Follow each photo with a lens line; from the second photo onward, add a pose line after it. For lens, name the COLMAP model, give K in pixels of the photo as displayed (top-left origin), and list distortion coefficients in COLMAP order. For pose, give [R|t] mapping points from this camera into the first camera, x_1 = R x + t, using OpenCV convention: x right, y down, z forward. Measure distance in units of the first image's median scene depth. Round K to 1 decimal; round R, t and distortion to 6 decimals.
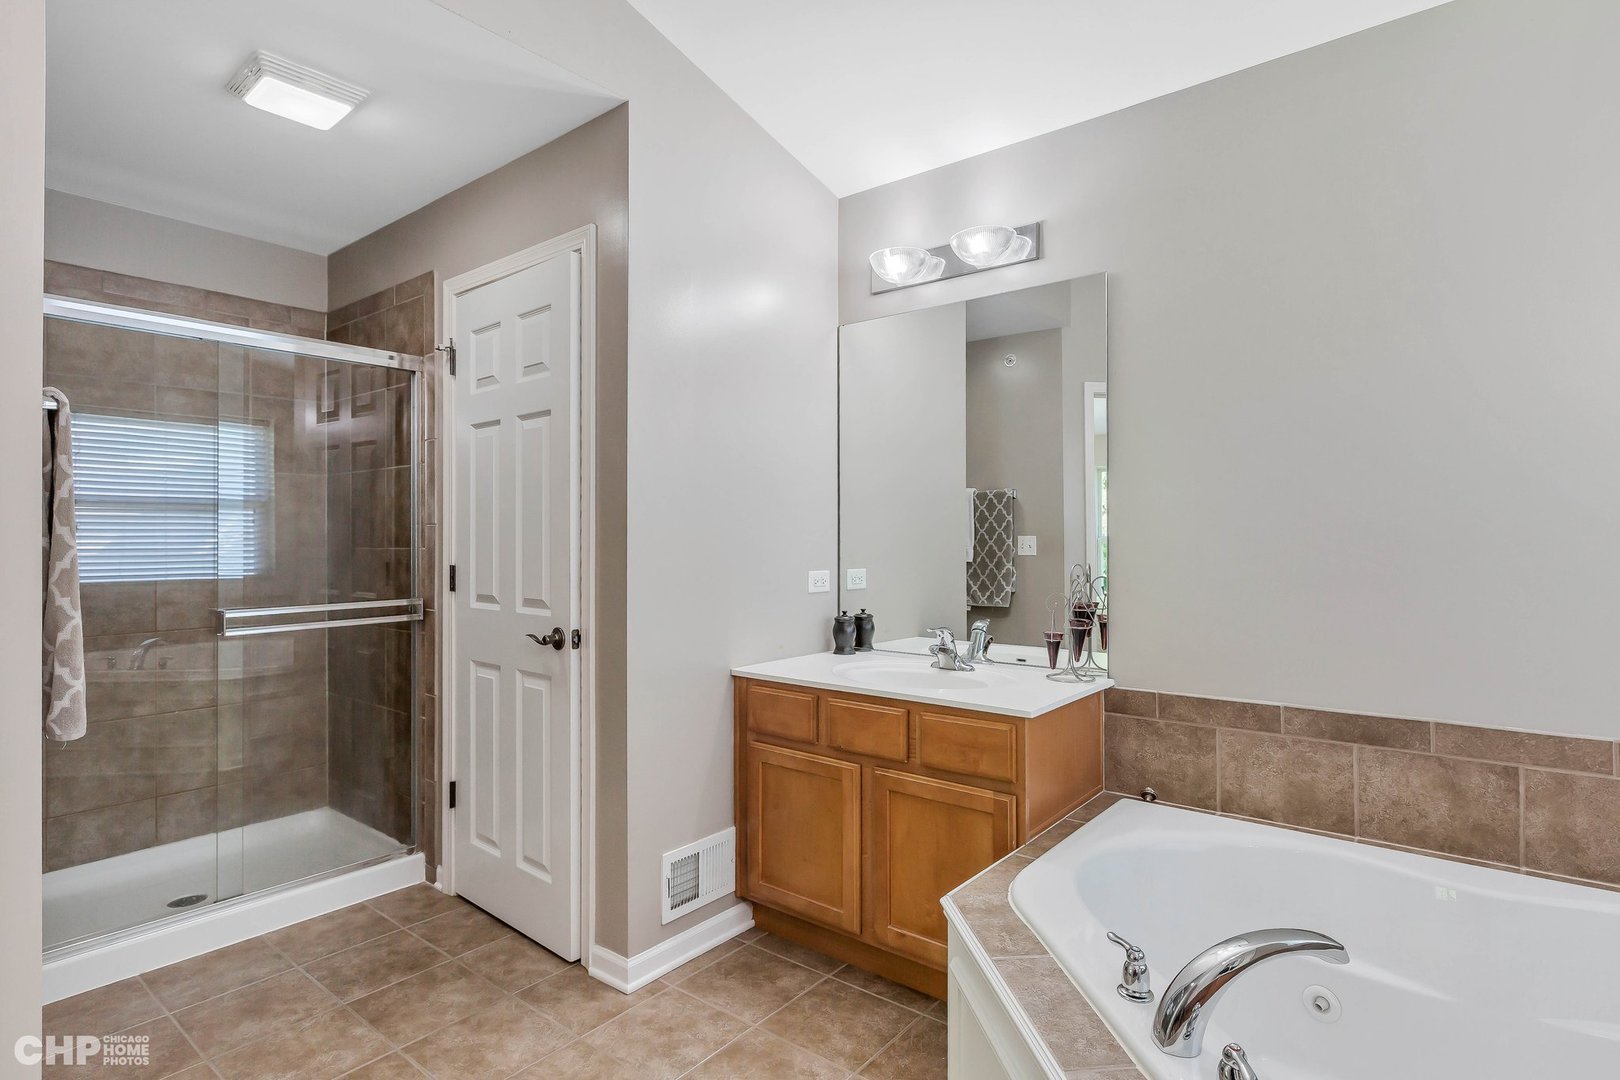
lens RADIAL K [[829.3, 0, 807.7], [0, 829.3, 536.2], [0, 0, 1]] dist [-0.004695, -0.002033]
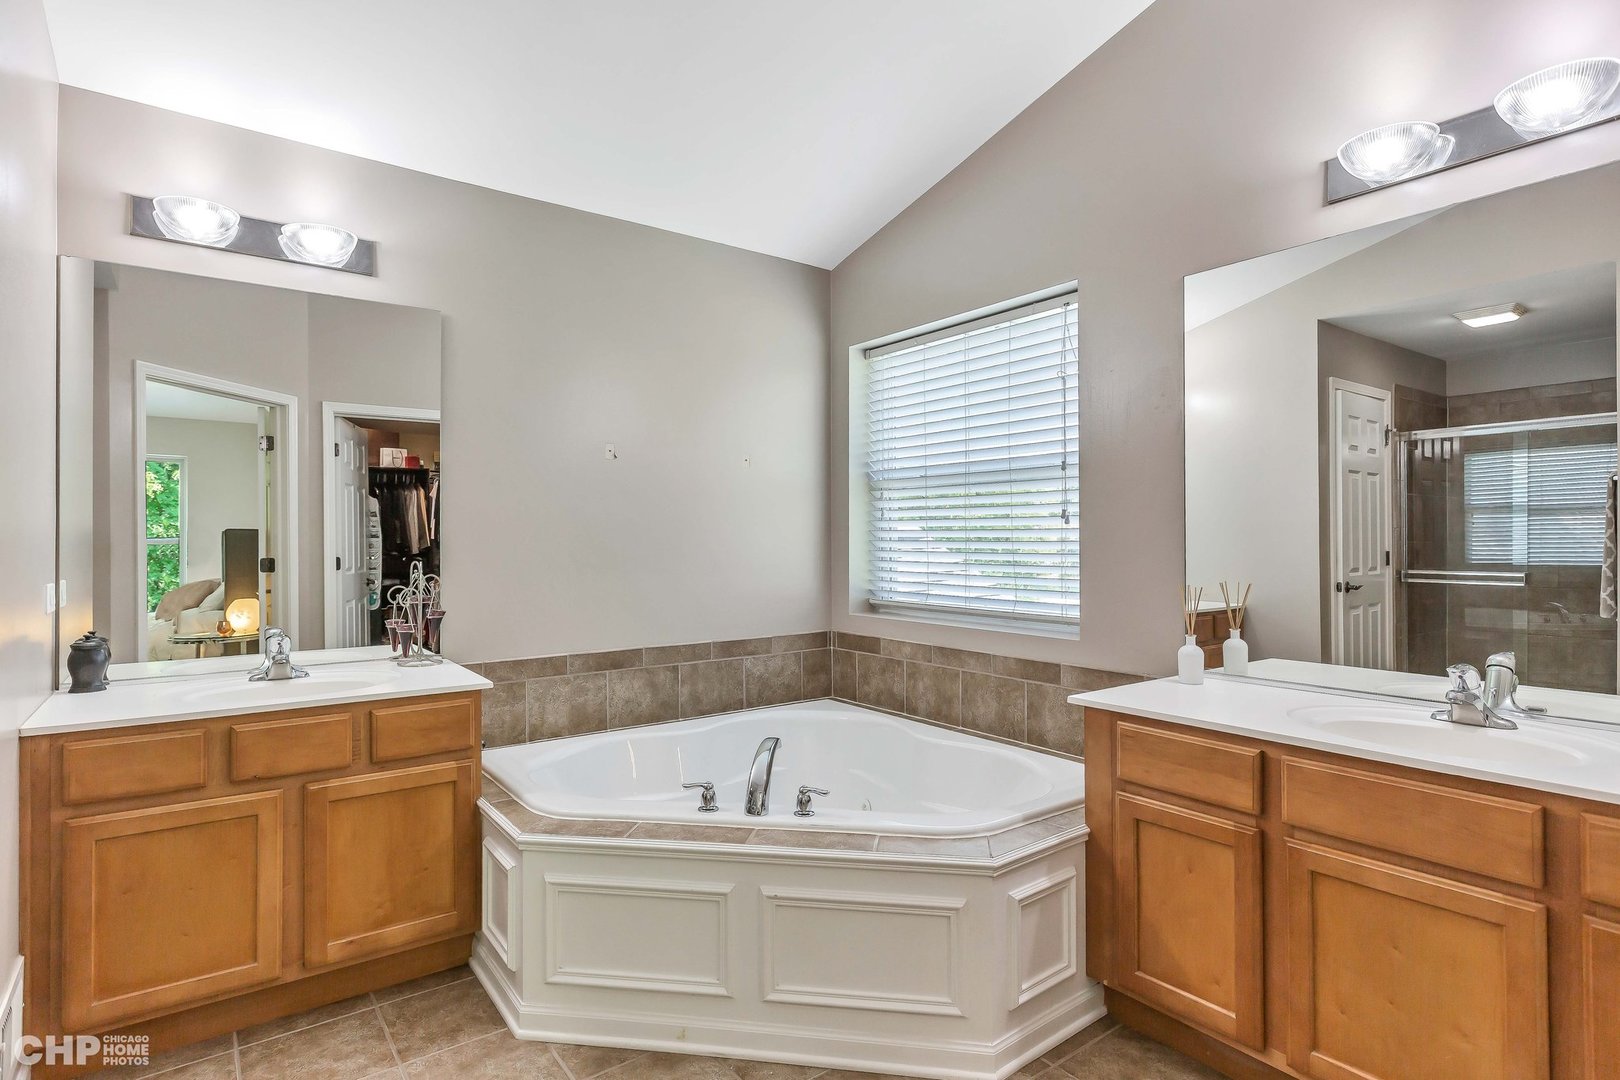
lens RADIAL K [[829.3, 0, 811.6], [0, 829.3, 534.5], [0, 0, 1]] dist [-0.004695, -0.002033]
pose [[0.241795, 0.004827, 0.970315, -0.718569], [-0.002407, 0.999988, -0.004375, 0.000501], [-0.970324, -0.001277, 0.241804, 0.234310]]
